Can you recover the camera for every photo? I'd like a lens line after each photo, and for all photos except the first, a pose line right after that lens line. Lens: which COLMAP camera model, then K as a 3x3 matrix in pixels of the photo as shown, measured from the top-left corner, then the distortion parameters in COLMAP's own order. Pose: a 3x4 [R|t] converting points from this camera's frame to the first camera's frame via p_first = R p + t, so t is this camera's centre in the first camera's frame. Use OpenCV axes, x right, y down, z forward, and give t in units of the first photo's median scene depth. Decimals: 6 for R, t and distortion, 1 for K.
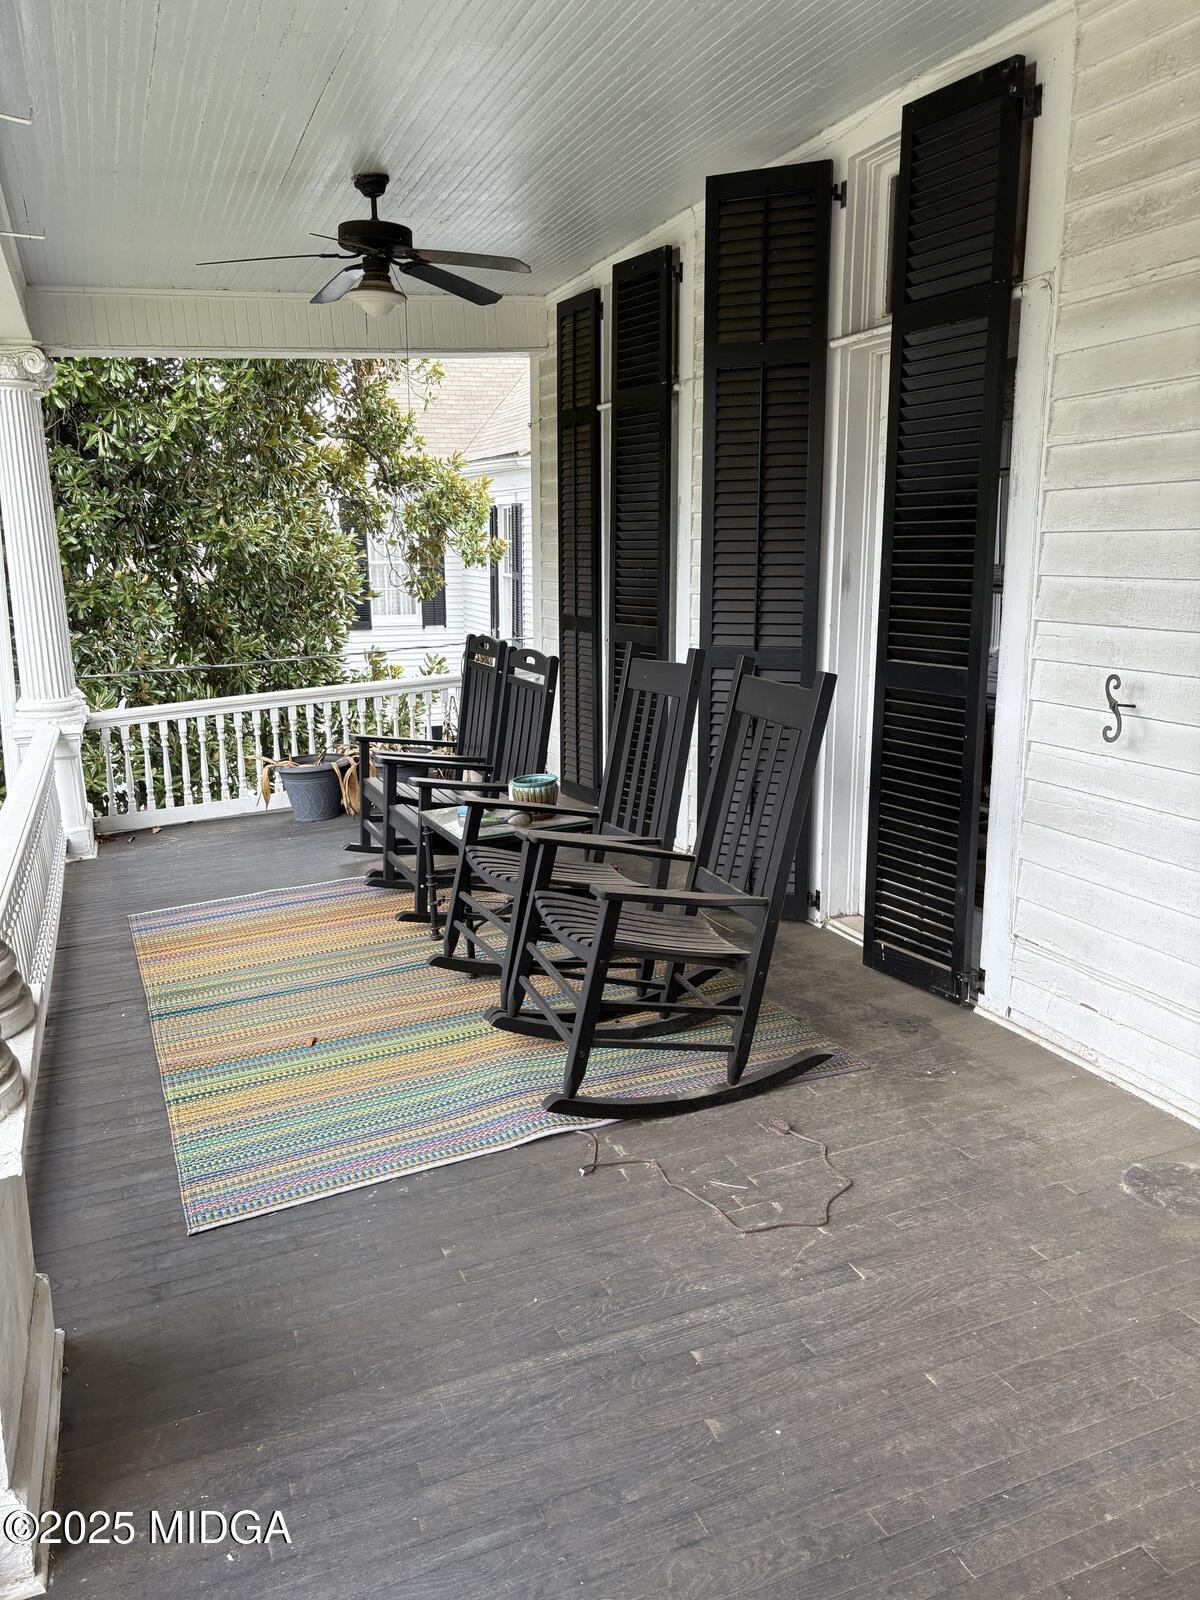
lens RADIAL K [[1197.5, 0, 597.1], [0, 1197.5, 814.5], [0, 0, 1]] dist [0.041627, -0.005118]
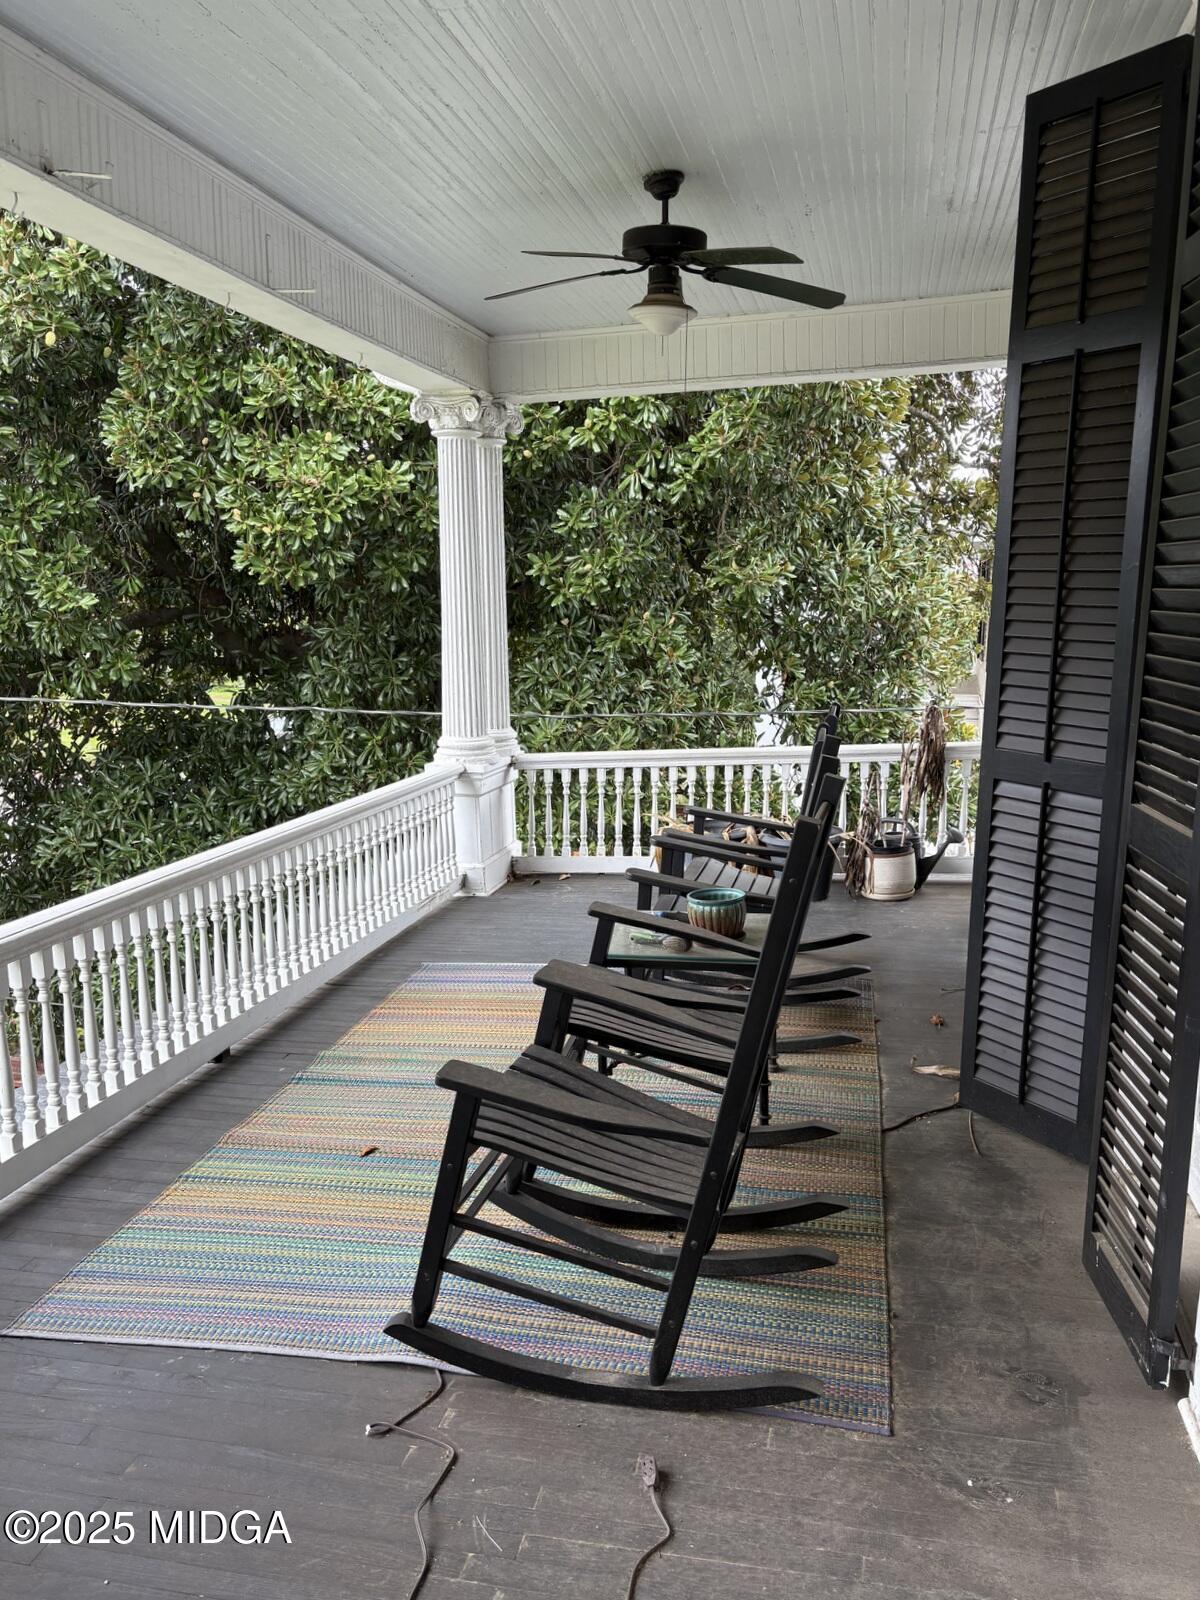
lens RADIAL K [[1265.9, 0, 600.2], [0, 1265.9, 806.3], [0, 0, 1]] dist [0.052478, -0.045909]
pose [[0.821000, 0.120145, -0.558144, 0.327134], [-0.144872, 0.989450, -0.000111, -0.071833], [0.552242, 0.080951, 0.829744, 0.243985]]
